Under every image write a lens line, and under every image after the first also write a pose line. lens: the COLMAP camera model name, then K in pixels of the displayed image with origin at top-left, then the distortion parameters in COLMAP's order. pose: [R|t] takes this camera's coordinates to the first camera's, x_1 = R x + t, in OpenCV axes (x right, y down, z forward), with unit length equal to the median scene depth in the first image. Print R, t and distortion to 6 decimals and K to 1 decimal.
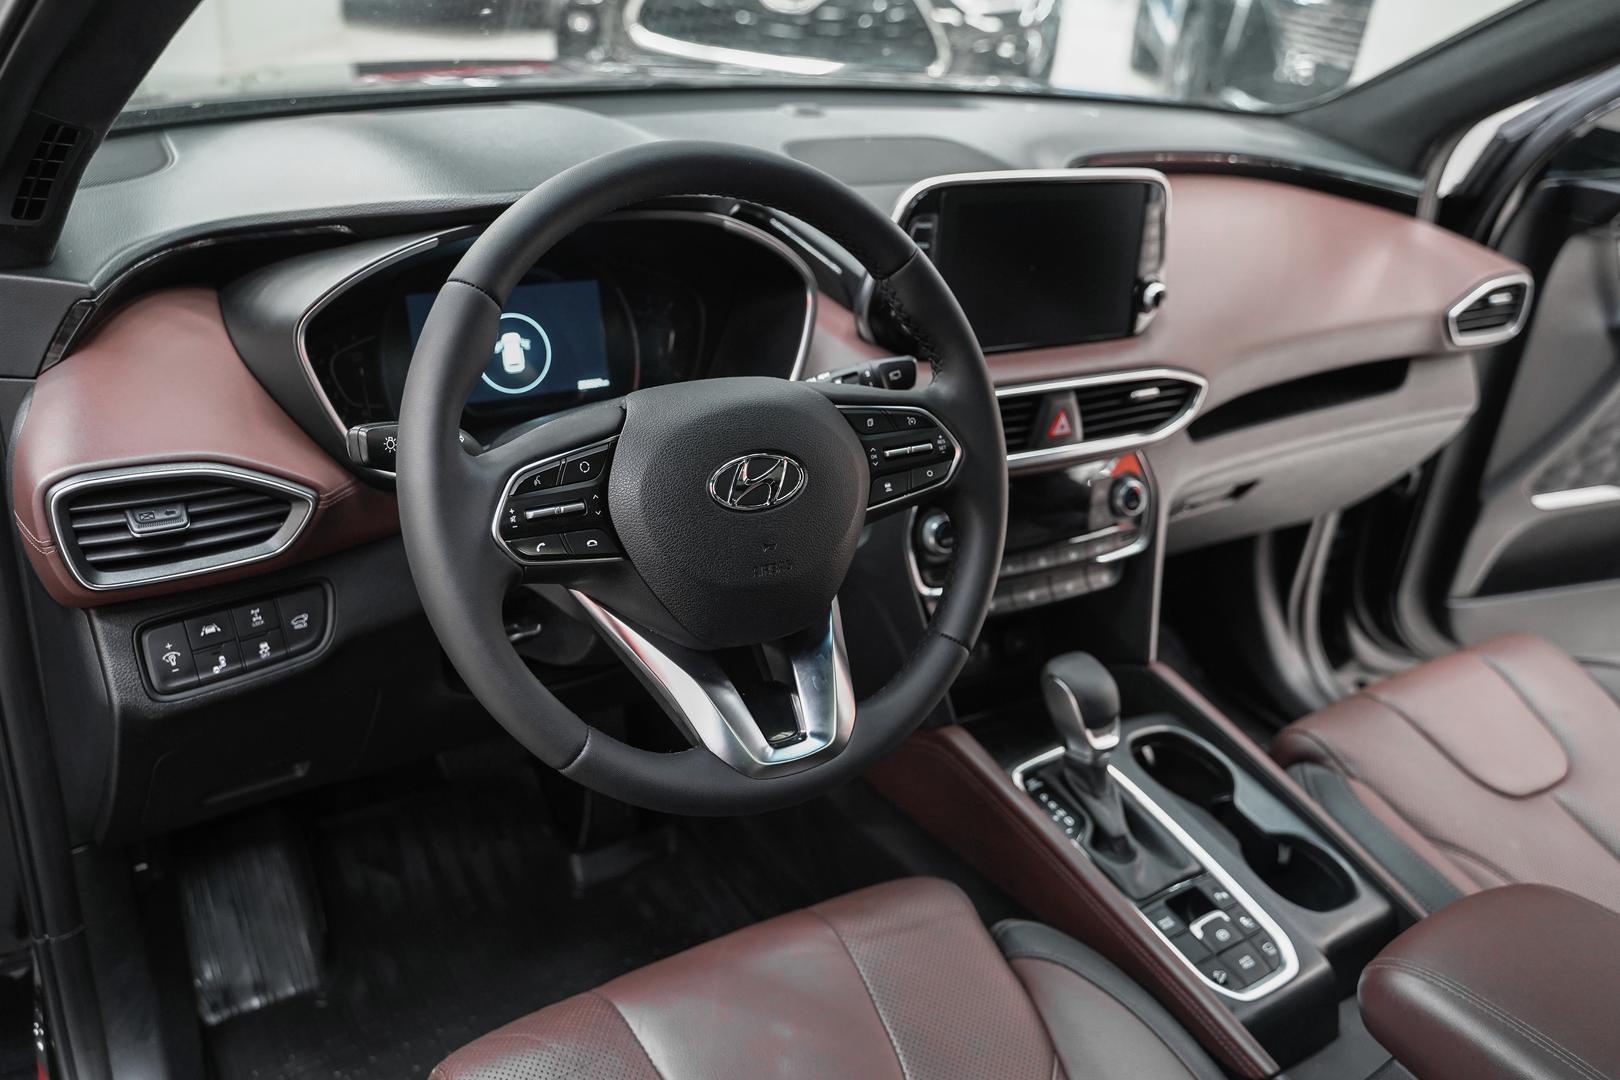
lens RADIAL K [[1315.9, 0, 804.1], [0, 1315.9, 540.1], [0, 0, 1]] dist [-0.014941, 0.020105]
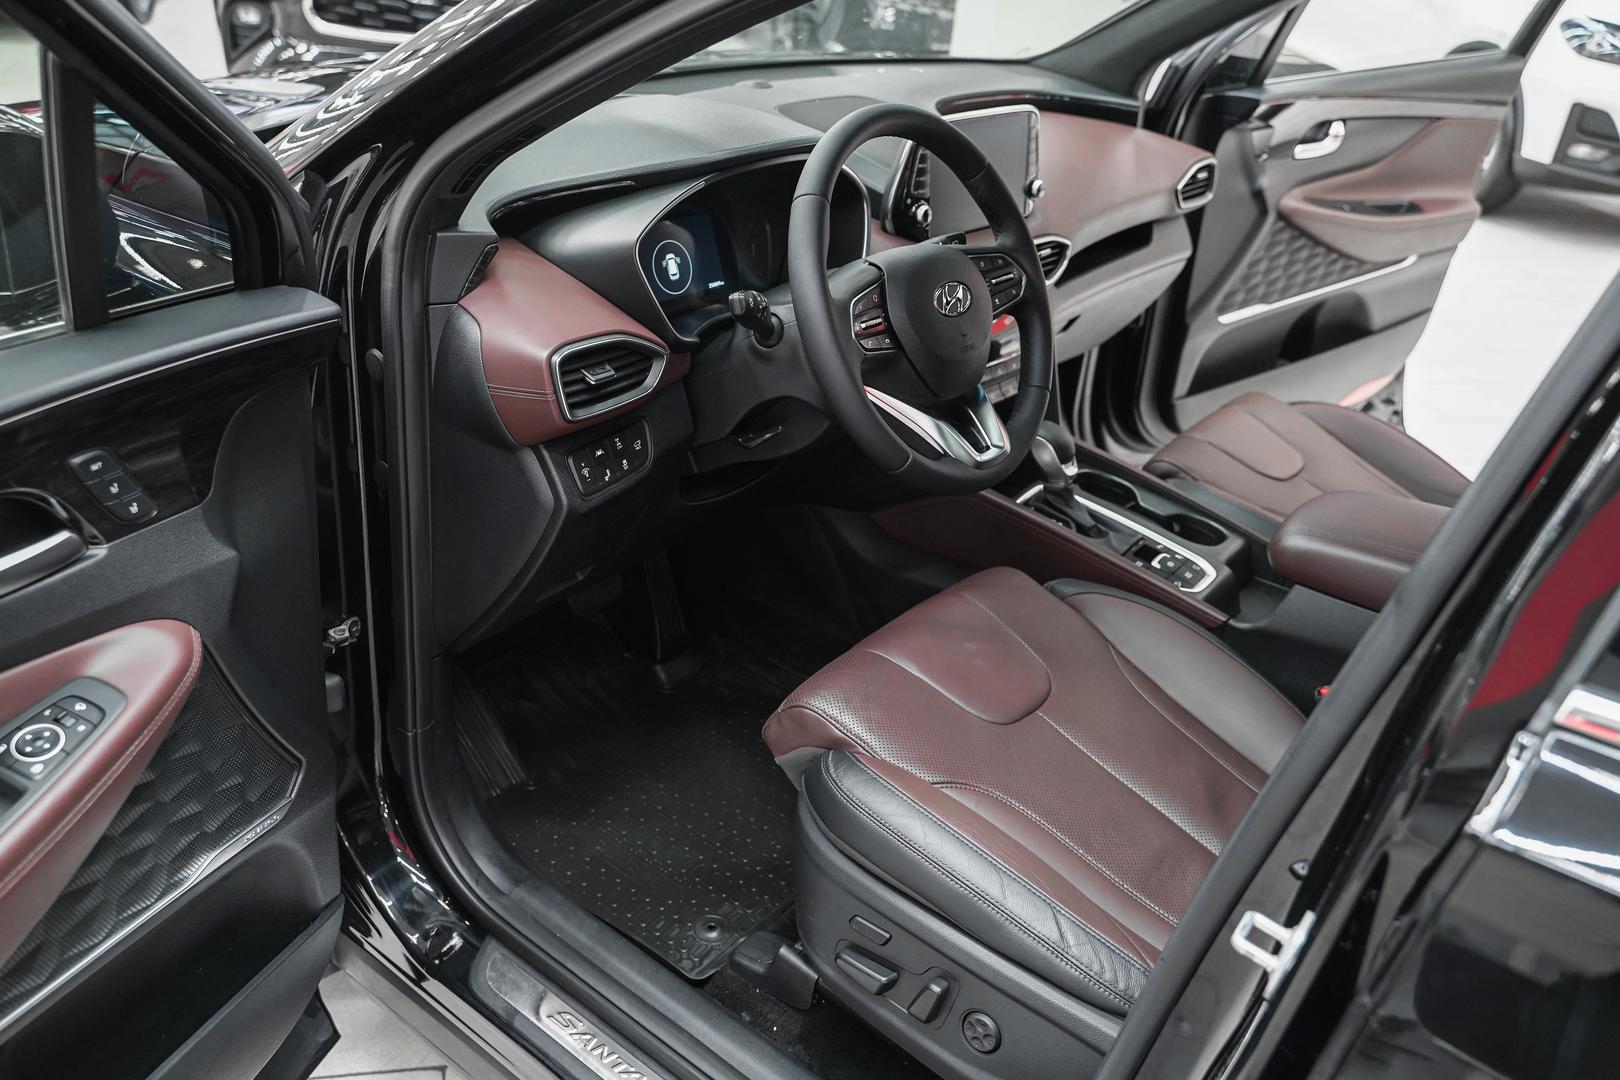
lens RADIAL K [[1315.9, 0, 811.6], [0, 1315.9, 546.1], [0, 0, 1]] dist [-0.014941, 0.020105]
pose [[0.944652, -0.174693, 0.277697, -0.504210], [0.165987, 0.984607, 0.054751, 0.100983], [-0.282987, -0.005627, 0.959107, -0.410452]]
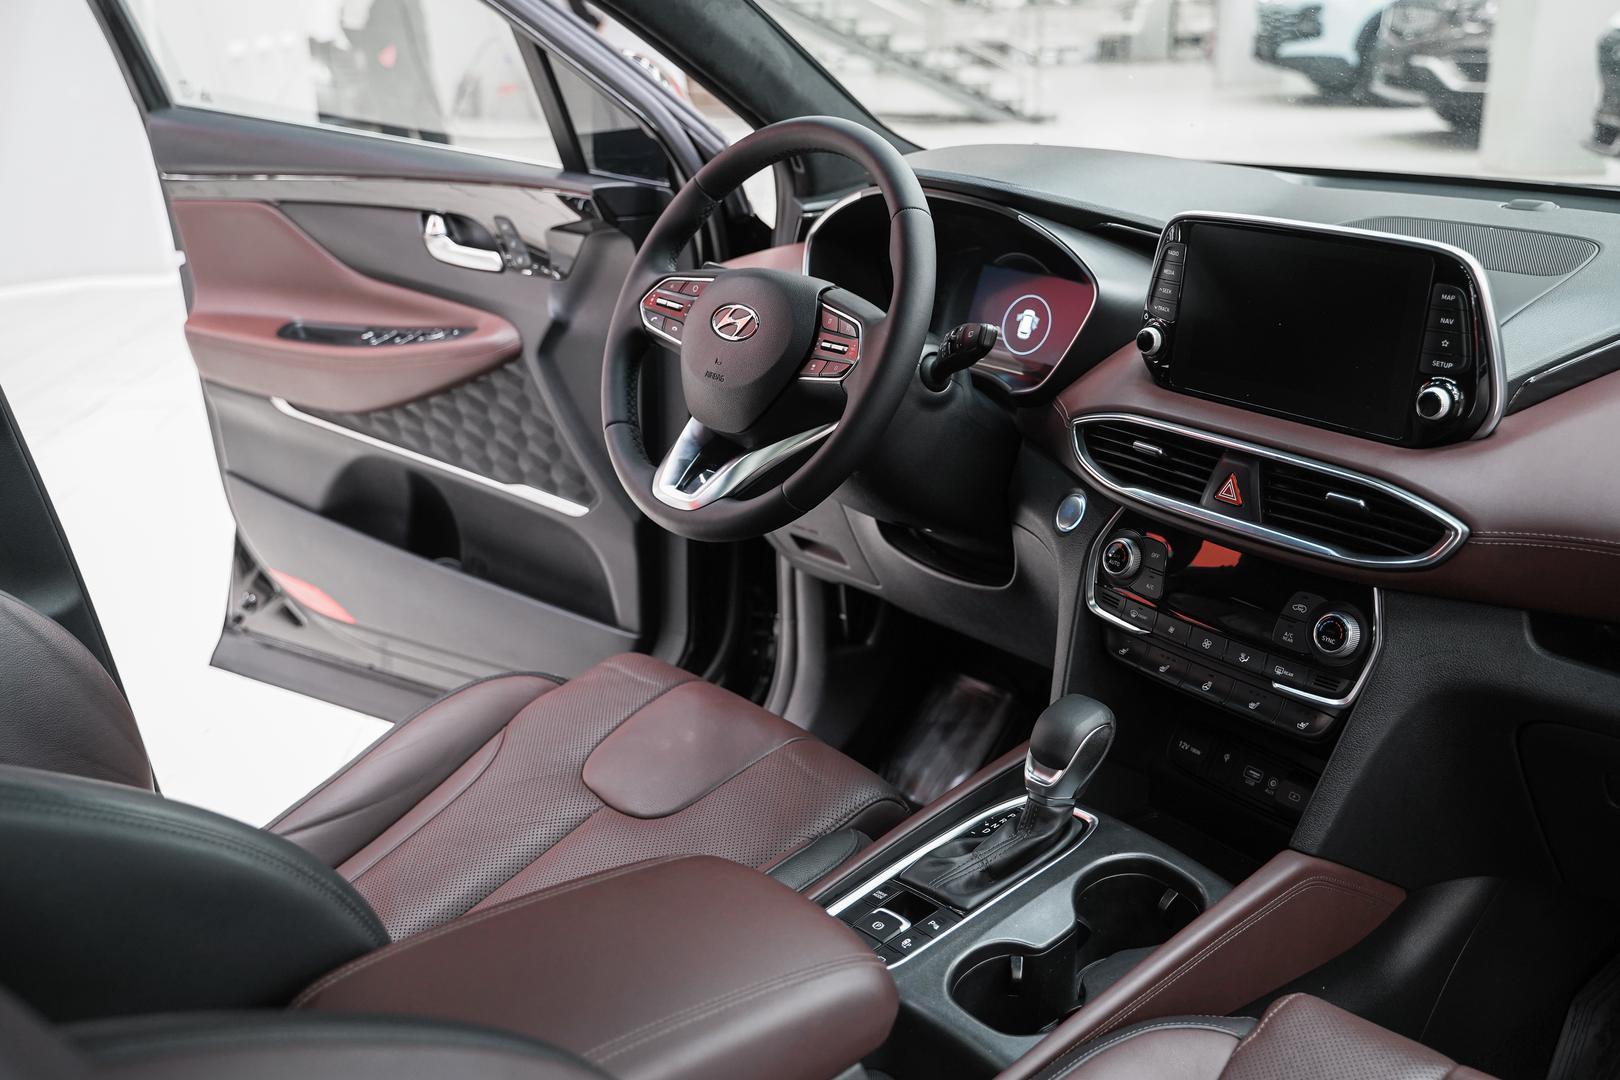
lens RADIAL K [[1578.2, 0, 812.1], [0, 1578.2, 531.9], [0, 0, 1]] dist [0.004994, 0.000000]
pose [[0.142493, 0.240425, -0.960152, 1.218000], [-0.440158, 0.884248, 0.156096, -0.105602], [0.886542, 0.400376, 0.231824, 0.506980]]
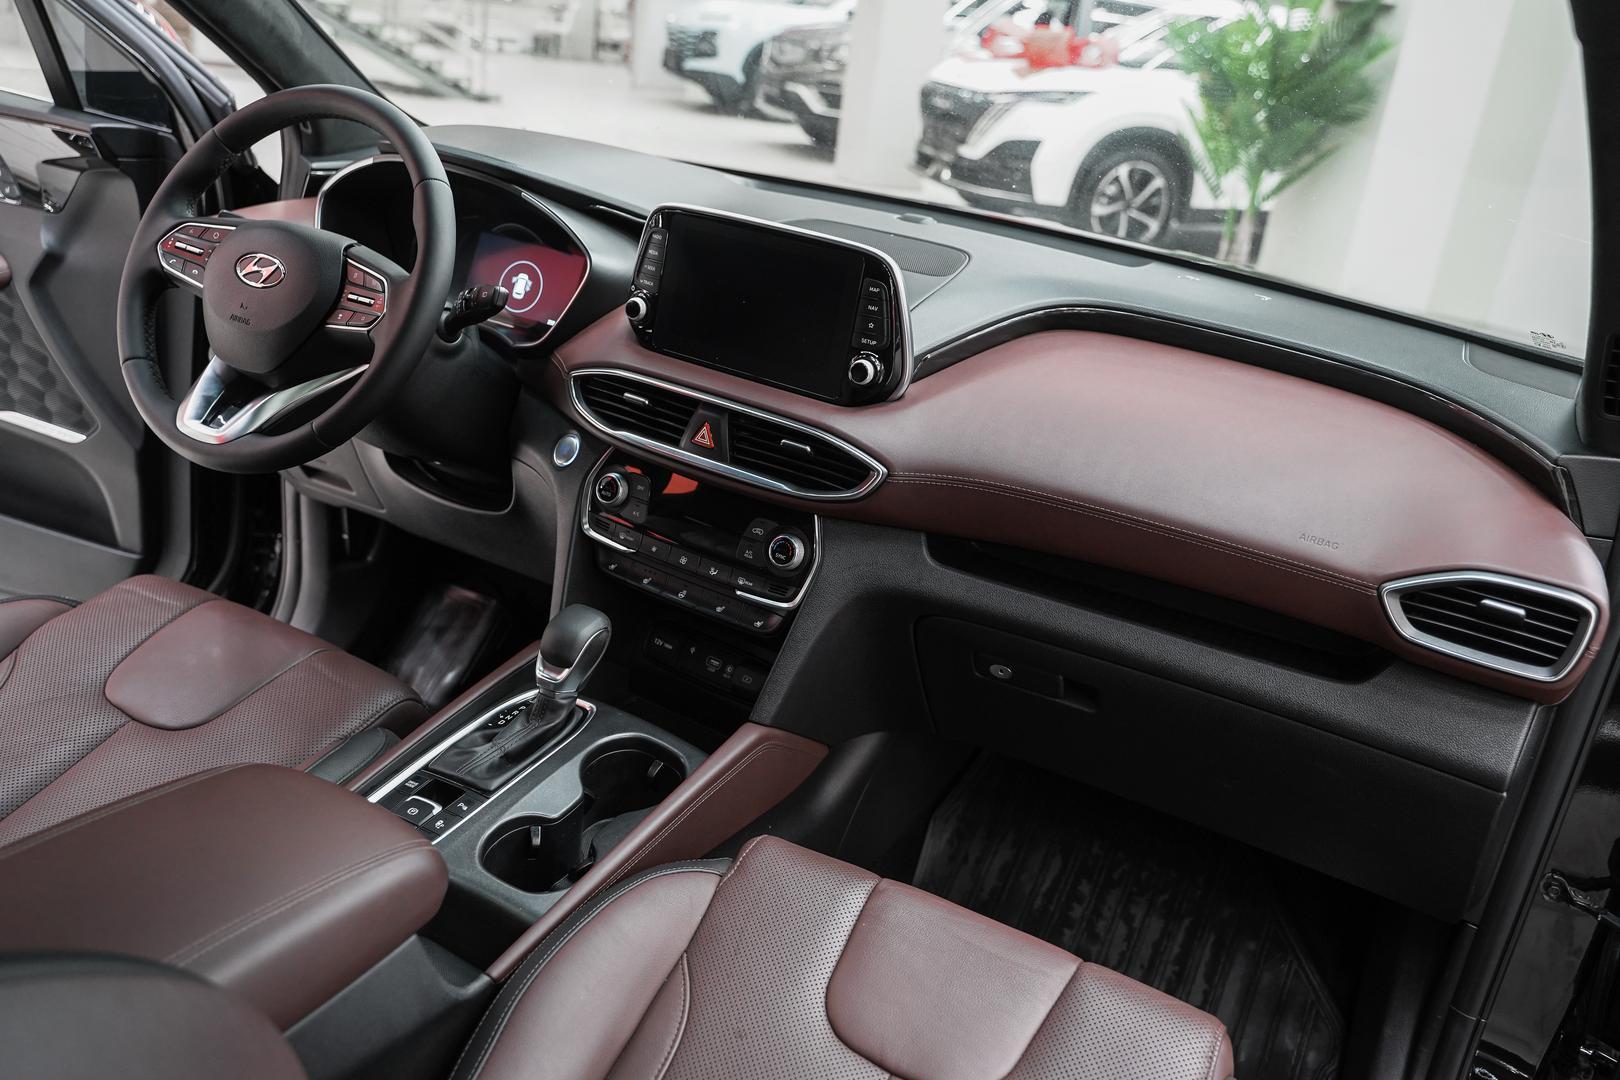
lens RADIAL K [[1315.9, 0, 807.9], [0, 1315.9, 532.7], [0, 0, 1]] dist [-0.014941, 0.020105]
pose [[0.492379, 0.293486, -0.819408, 1.187767], [-0.477403, 0.878248, 0.027691, -0.088361], [0.727770, 0.377553, 0.572542, 0.459185]]
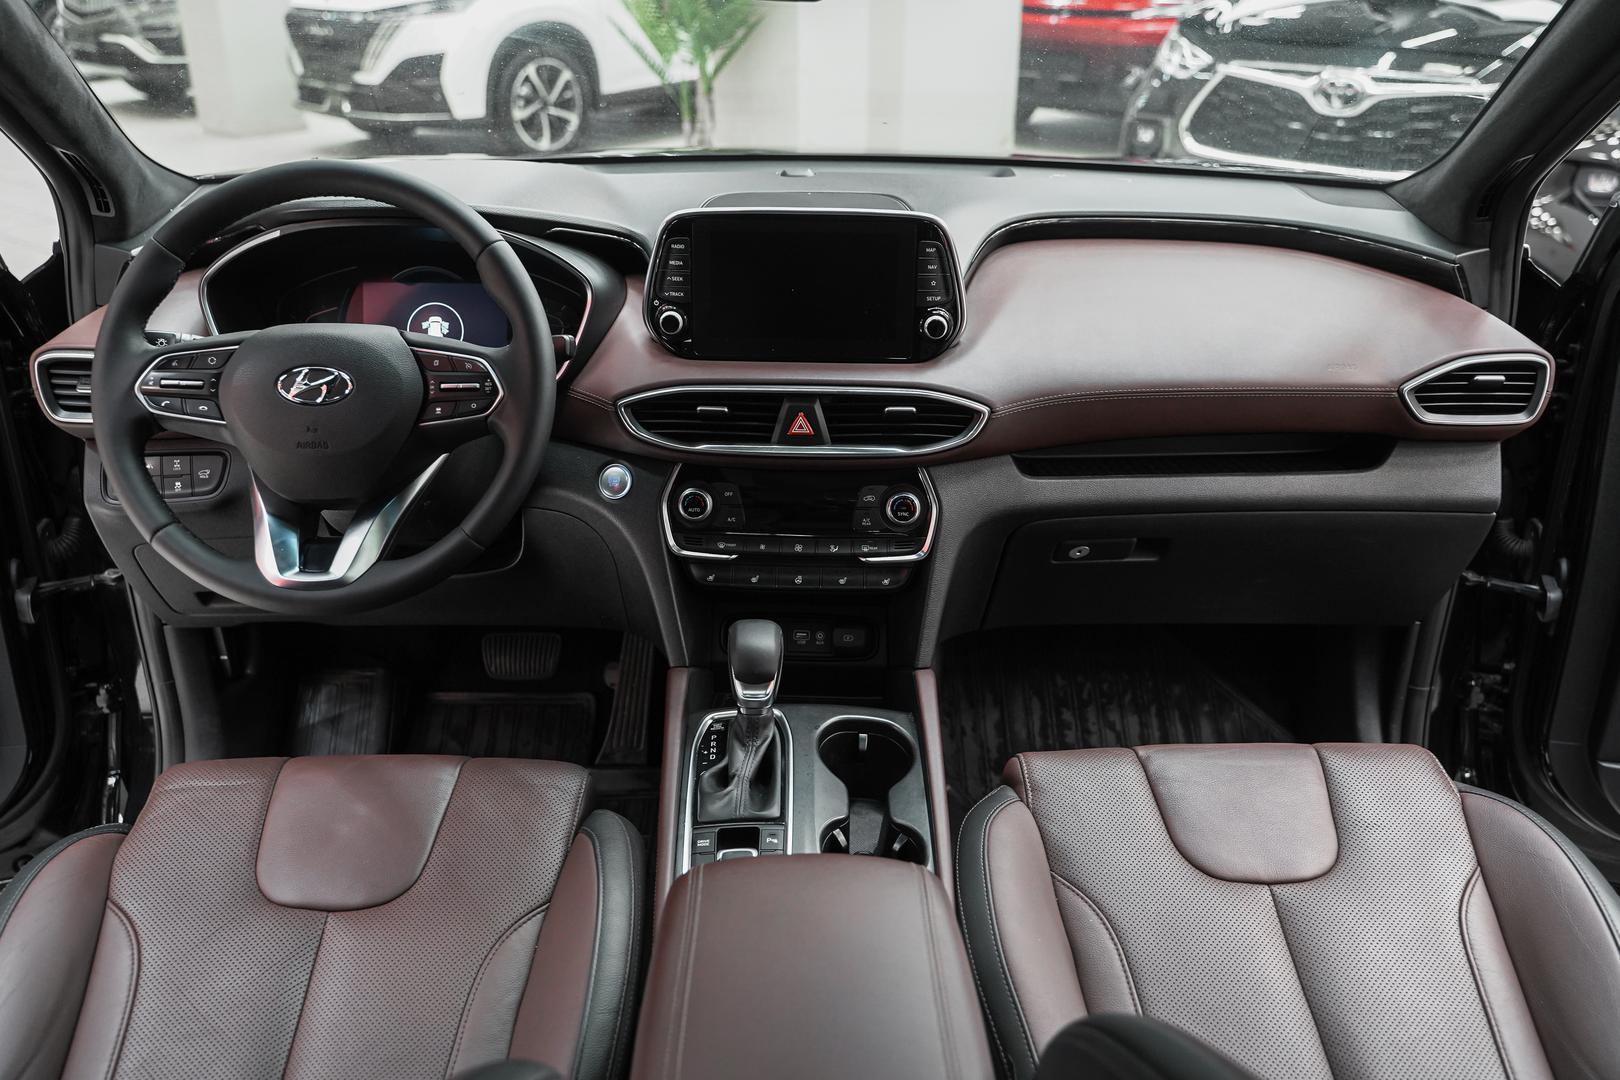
lens RADIAL K [[1315.9, 0, 802.5], [0, 1315.9, 529.4], [0, 0, 1]] dist [-0.014941, 0.020105]
pose [[0.847150, 0.132559, -0.514554, 0.807279], [-0.180827, 0.982503, -0.044596, 0.053683], [0.499639, 0.130825, 0.856298, 0.027954]]
